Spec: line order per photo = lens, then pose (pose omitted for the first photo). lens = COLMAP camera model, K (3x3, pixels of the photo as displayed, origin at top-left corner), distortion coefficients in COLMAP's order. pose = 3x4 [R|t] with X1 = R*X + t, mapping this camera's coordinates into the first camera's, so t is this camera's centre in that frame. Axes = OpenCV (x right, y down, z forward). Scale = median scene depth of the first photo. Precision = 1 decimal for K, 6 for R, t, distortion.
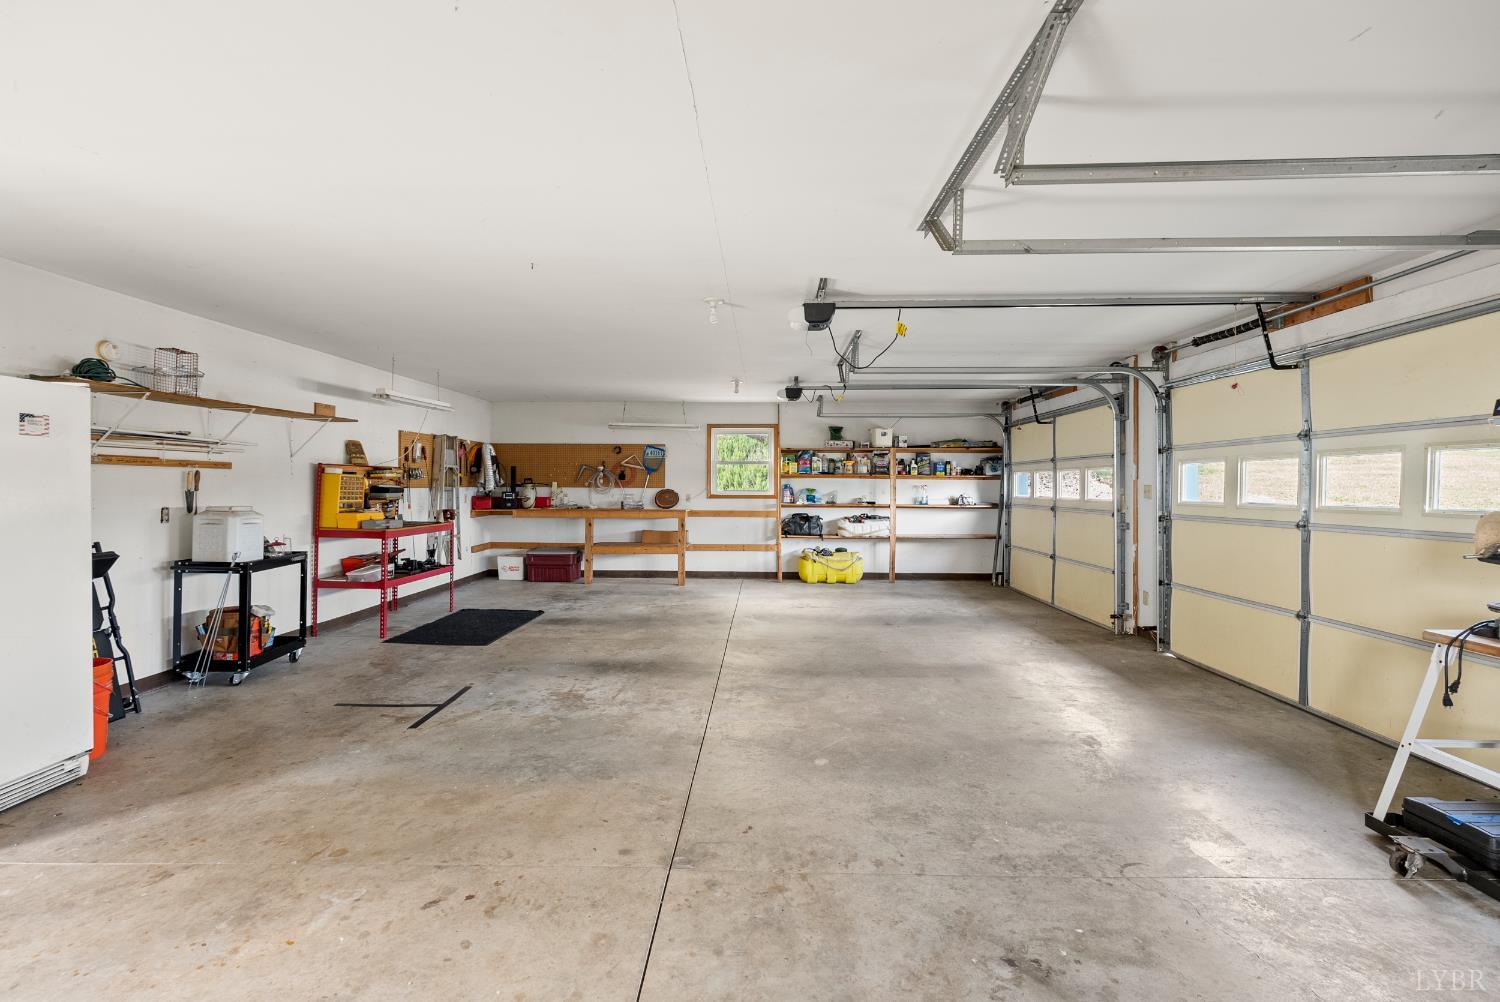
lens RADIAL K [[662.7, 0, 749.1], [0, 662.7, 493.3], [0, 0, 1]] dist [0.001284, 0.000554]
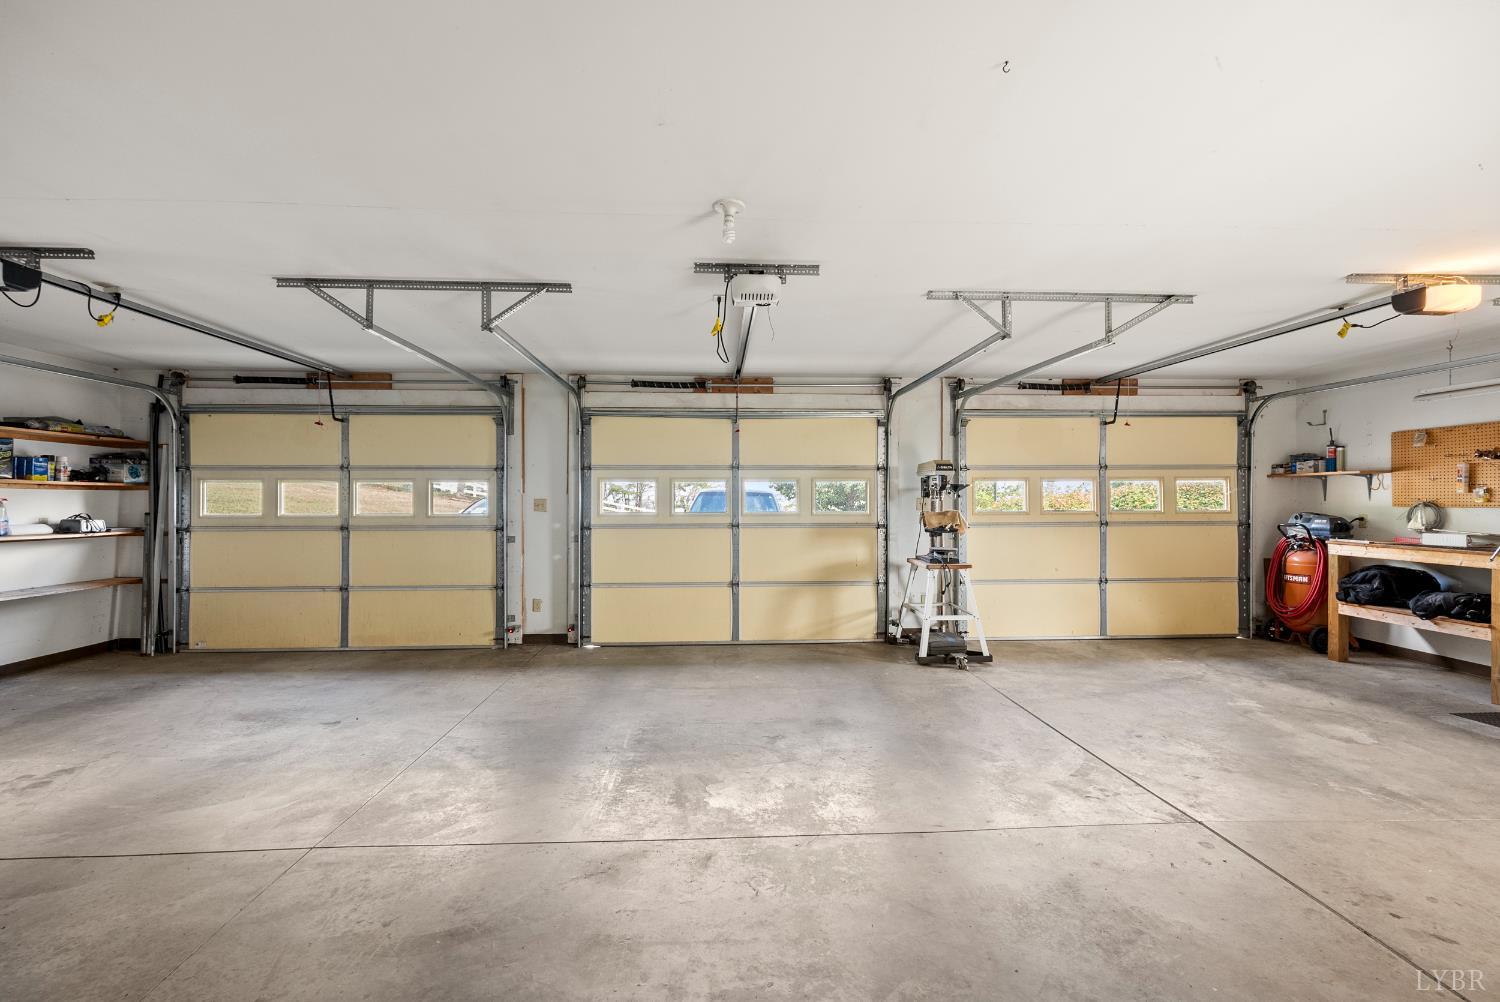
lens RADIAL K [[662.7, 0, 747.0], [0, 662.7, 497.1], [0, 0, 1]] dist [0.001284, 0.000554]
pose [[-0.062242, 0.003412, 0.998055, -0.366252], [0.010176, 0.999944, -0.002784, -0.006945], [-0.998009, 0.009983, -0.062273, 0.546738]]
